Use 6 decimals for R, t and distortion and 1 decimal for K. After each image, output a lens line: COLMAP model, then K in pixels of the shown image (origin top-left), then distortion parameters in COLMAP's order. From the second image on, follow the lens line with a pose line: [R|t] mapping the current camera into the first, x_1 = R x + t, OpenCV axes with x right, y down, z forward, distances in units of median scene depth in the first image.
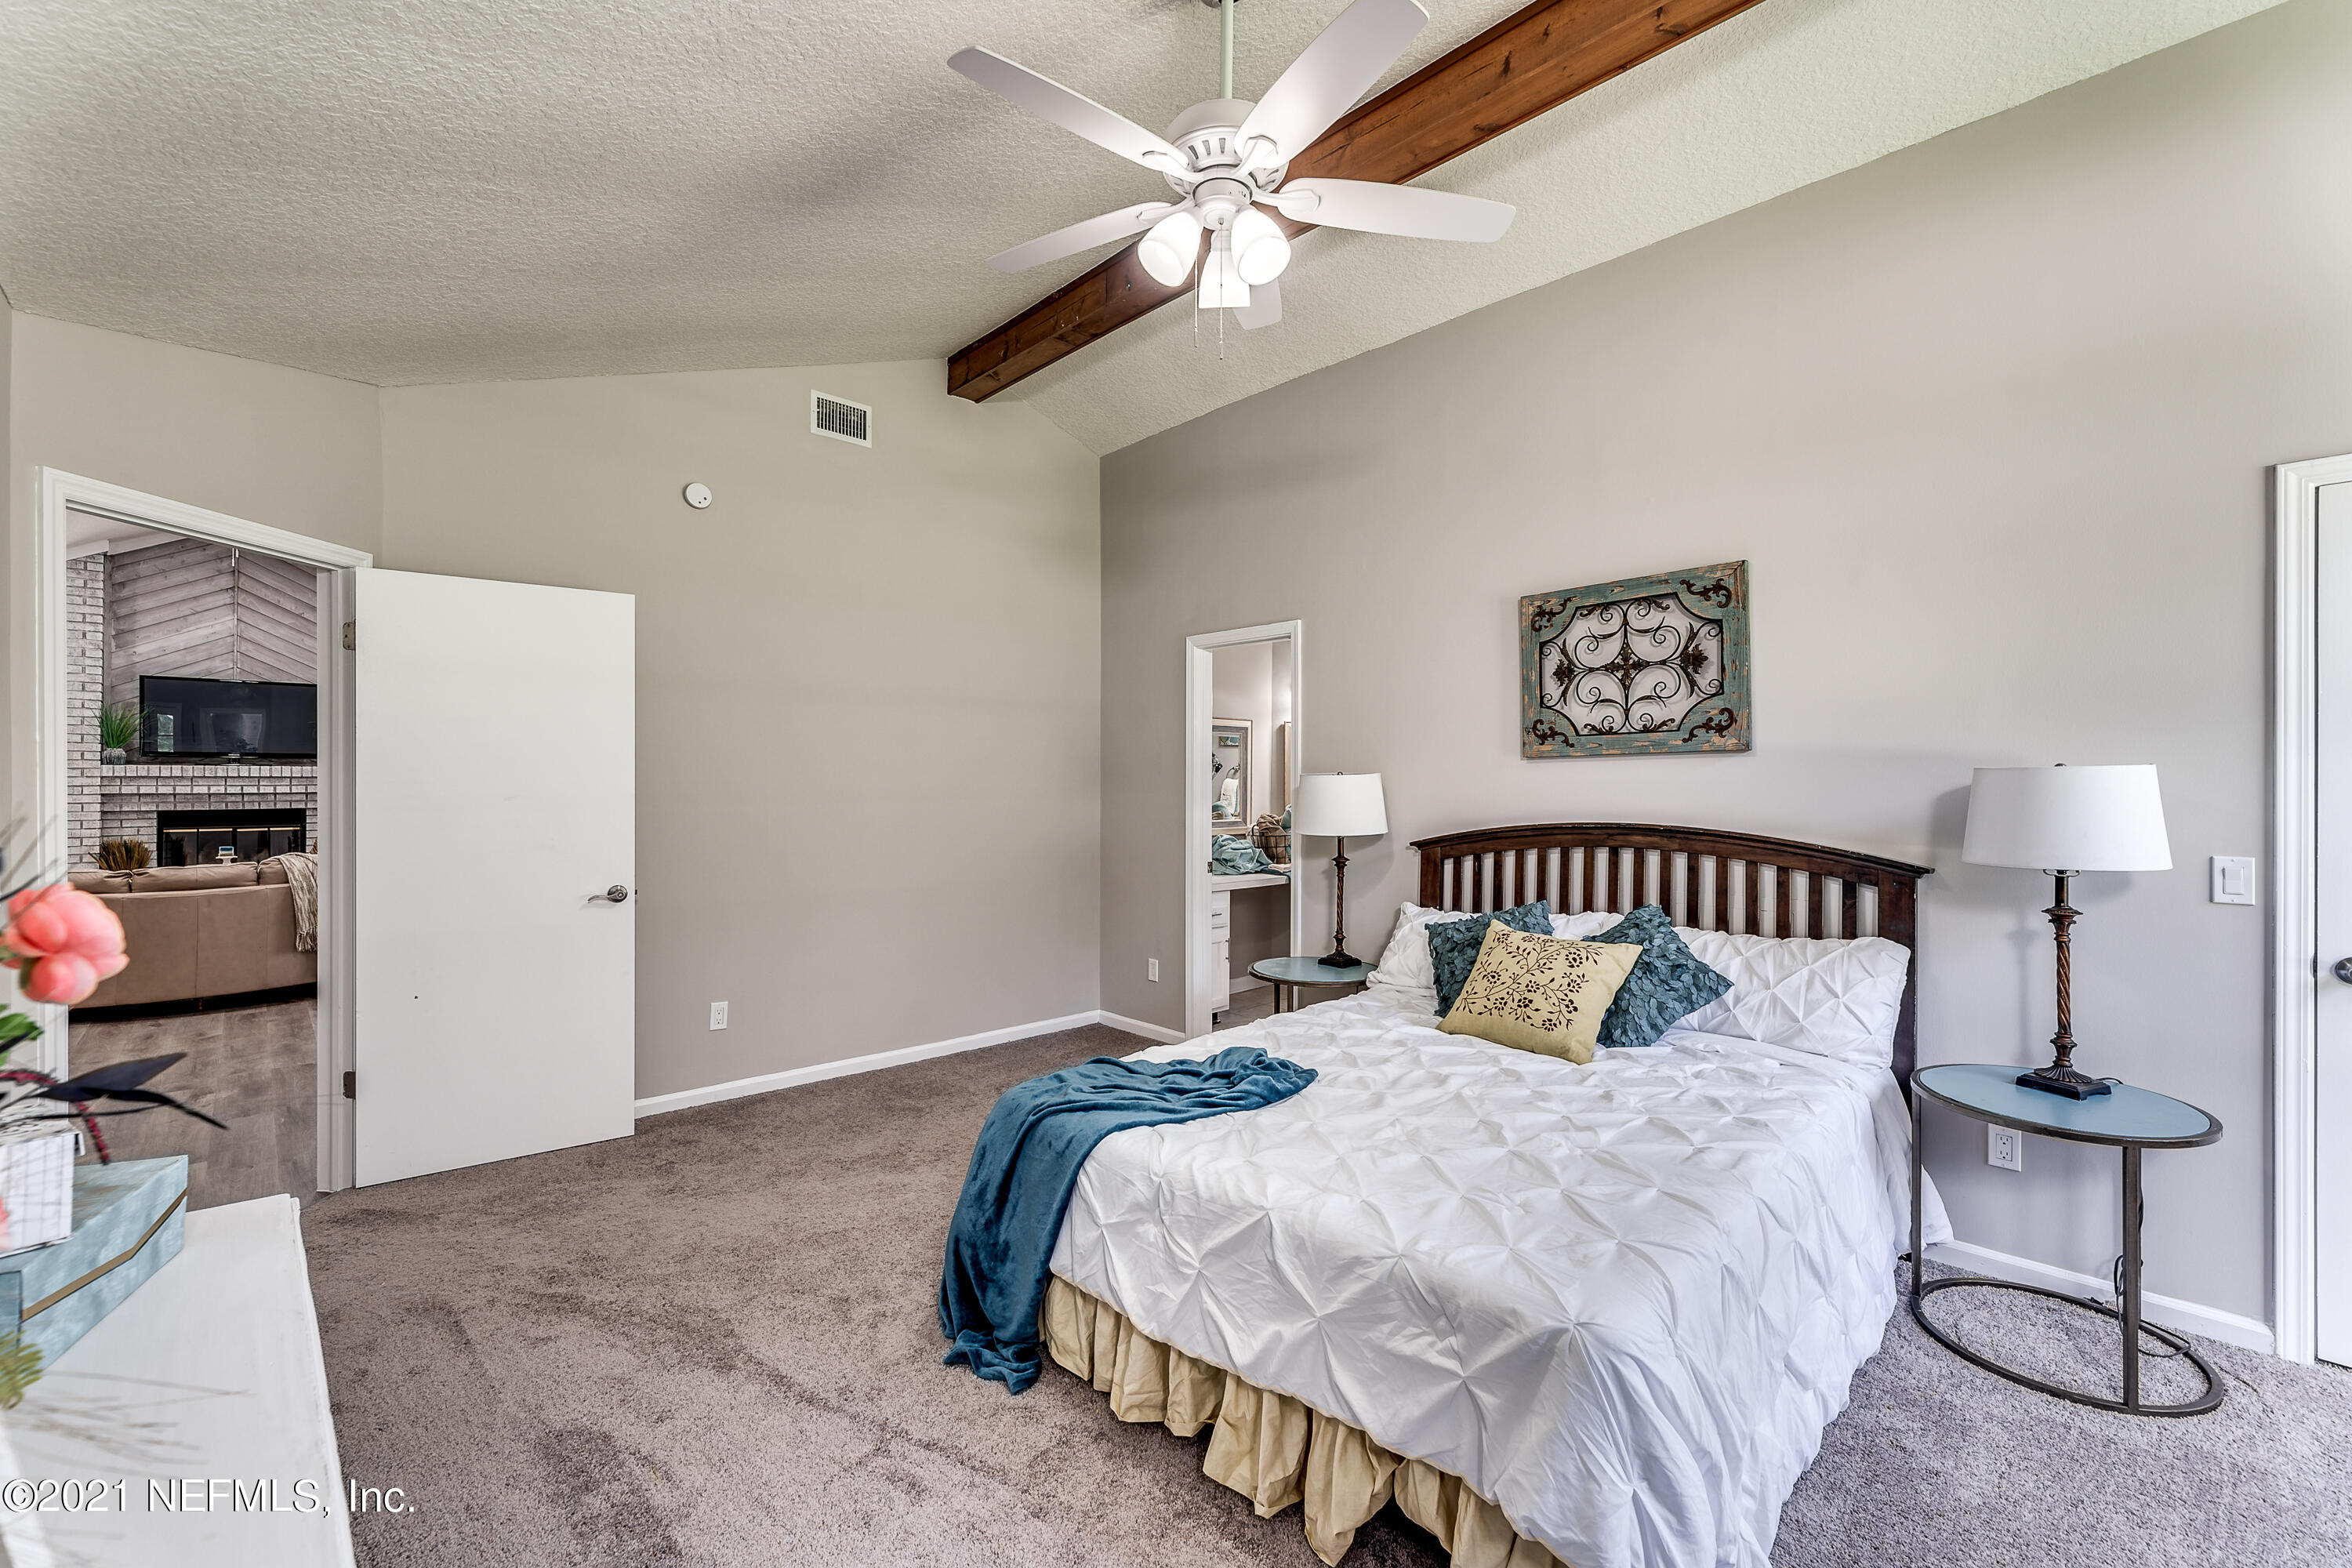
lens RADIAL K [[974.8, 0, 1162.9], [0, 974.8, 779.5], [0, 0, 1]] dist [-0.000927, 0.001201]
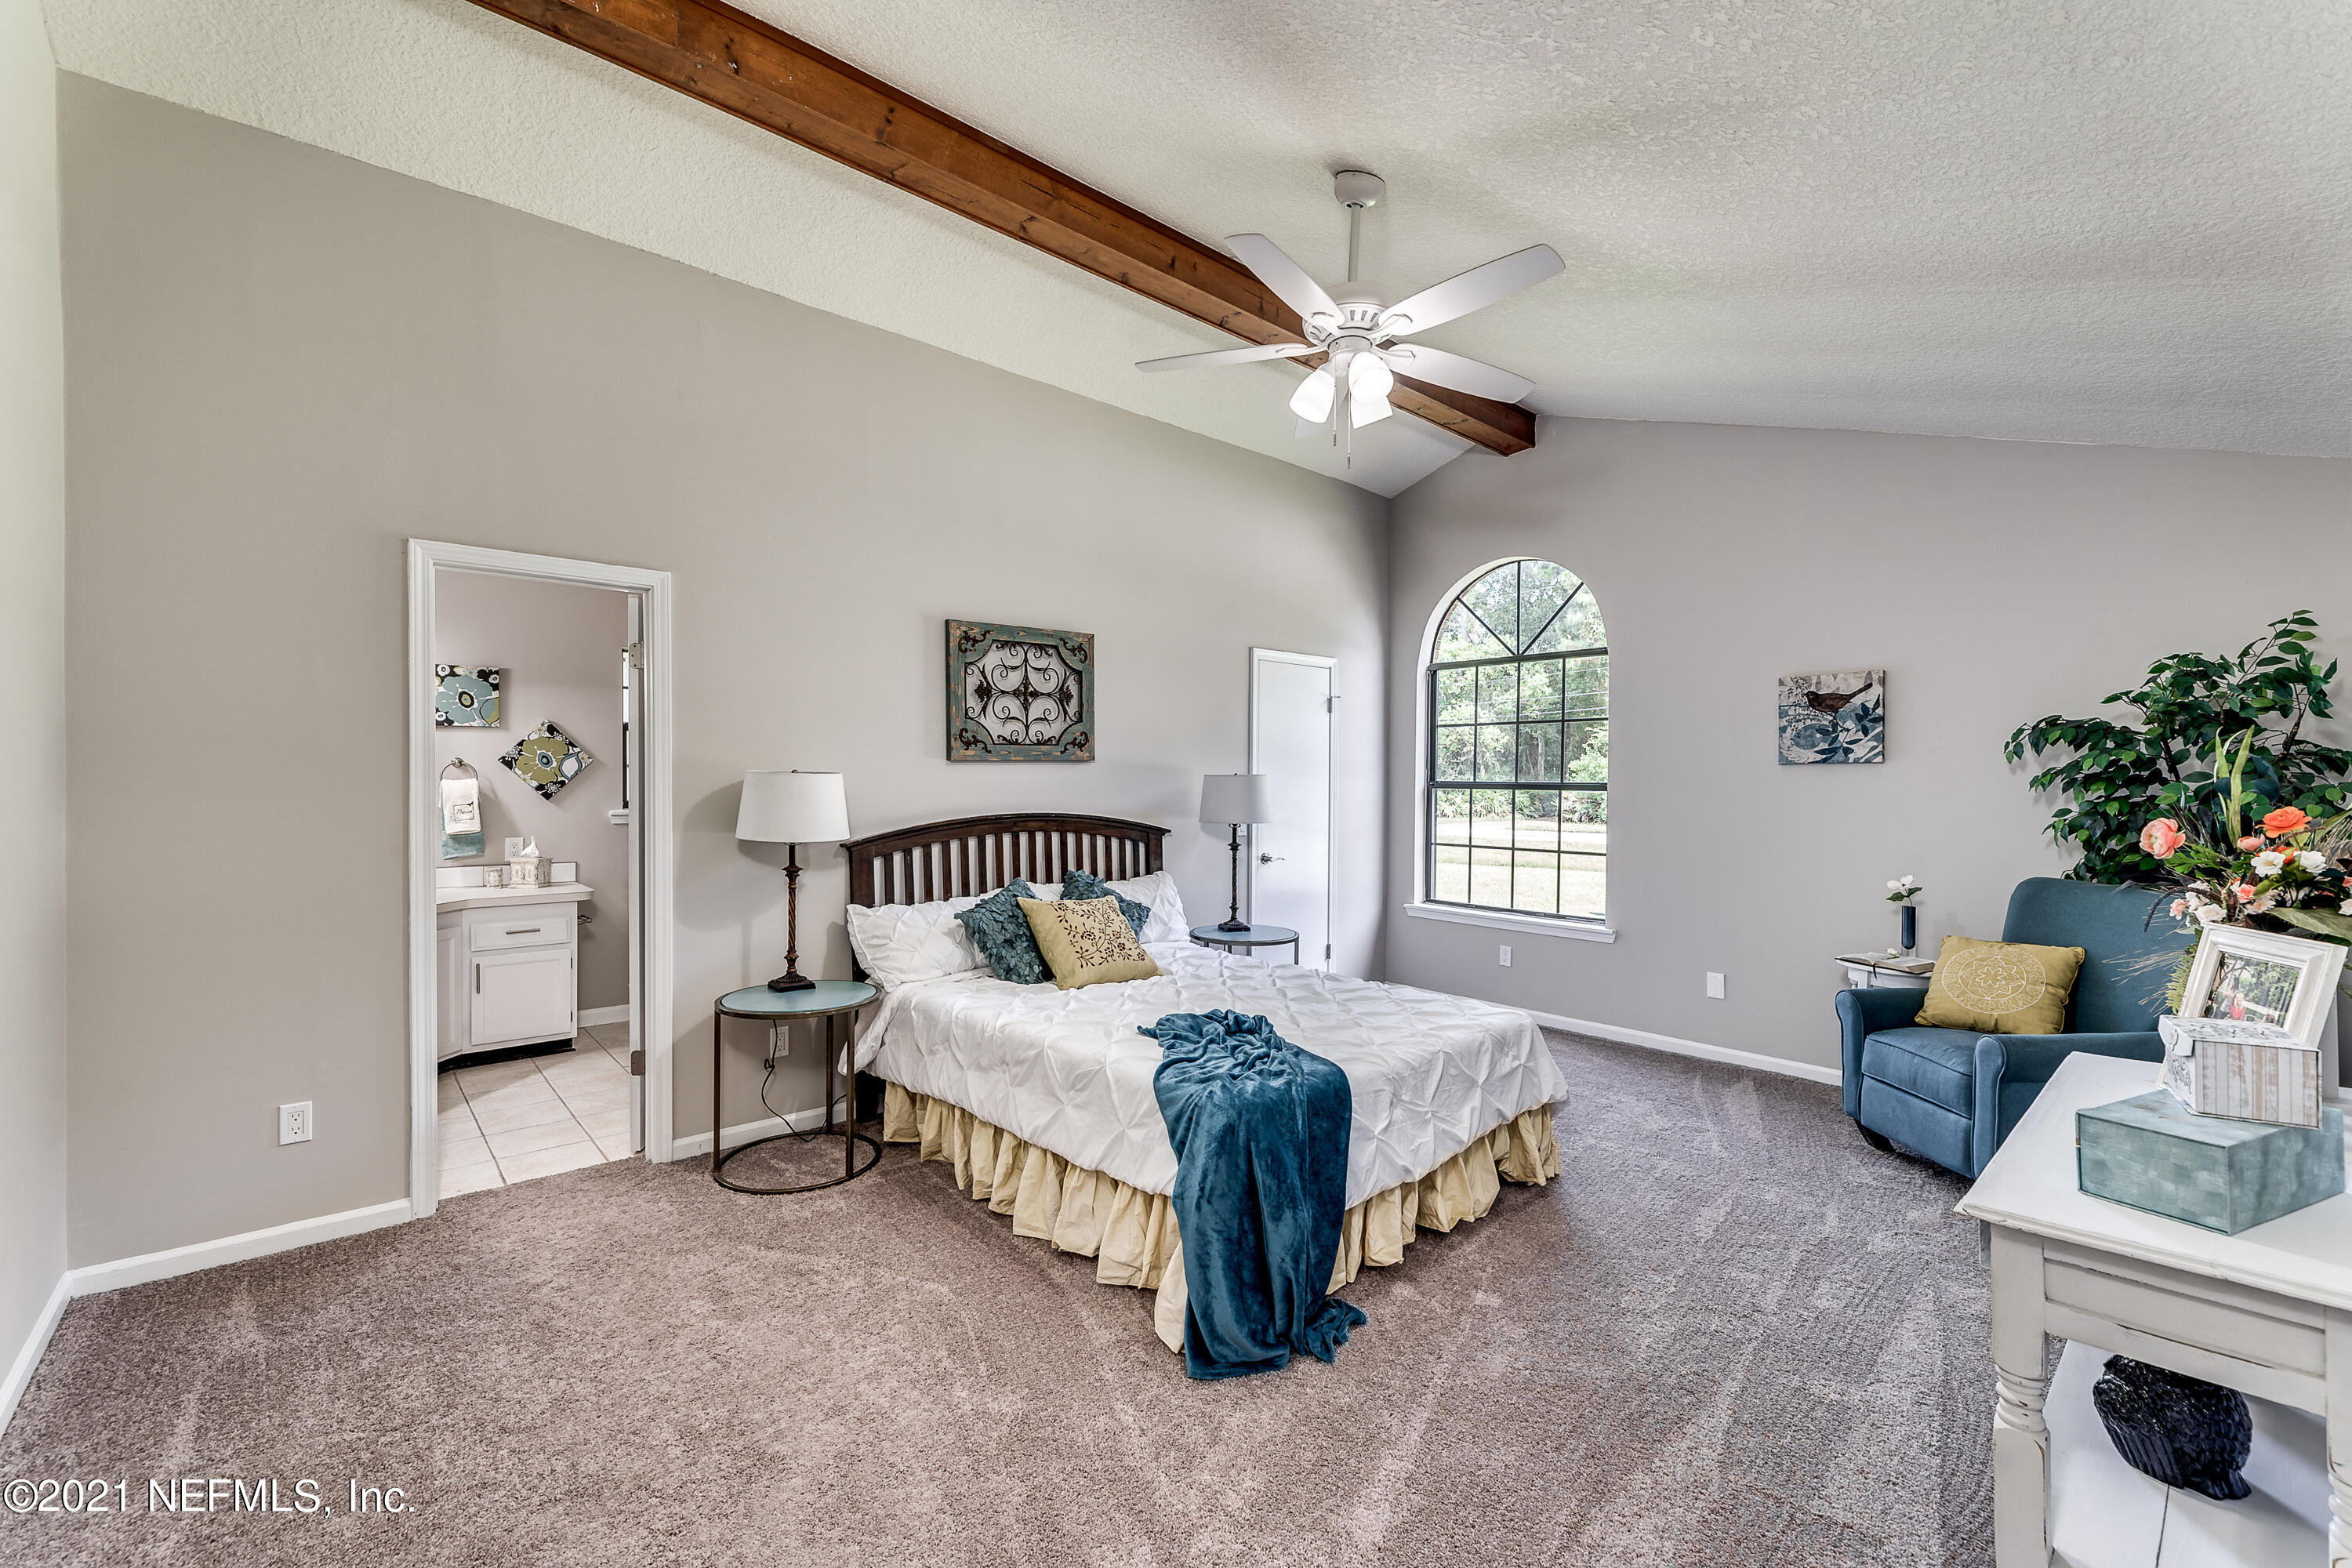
lens RADIAL K [[974.8, 0, 1161.0], [0, 974.8, 790.4], [0, 0, 1]] dist [-0.000927, 0.001201]
pose [[0.045005, -0.013094, 0.998901, -0.830056], [-0.007576, 0.999881, 0.013448, -0.004662], [-0.998958, -0.008173, 0.044901, 0.758457]]
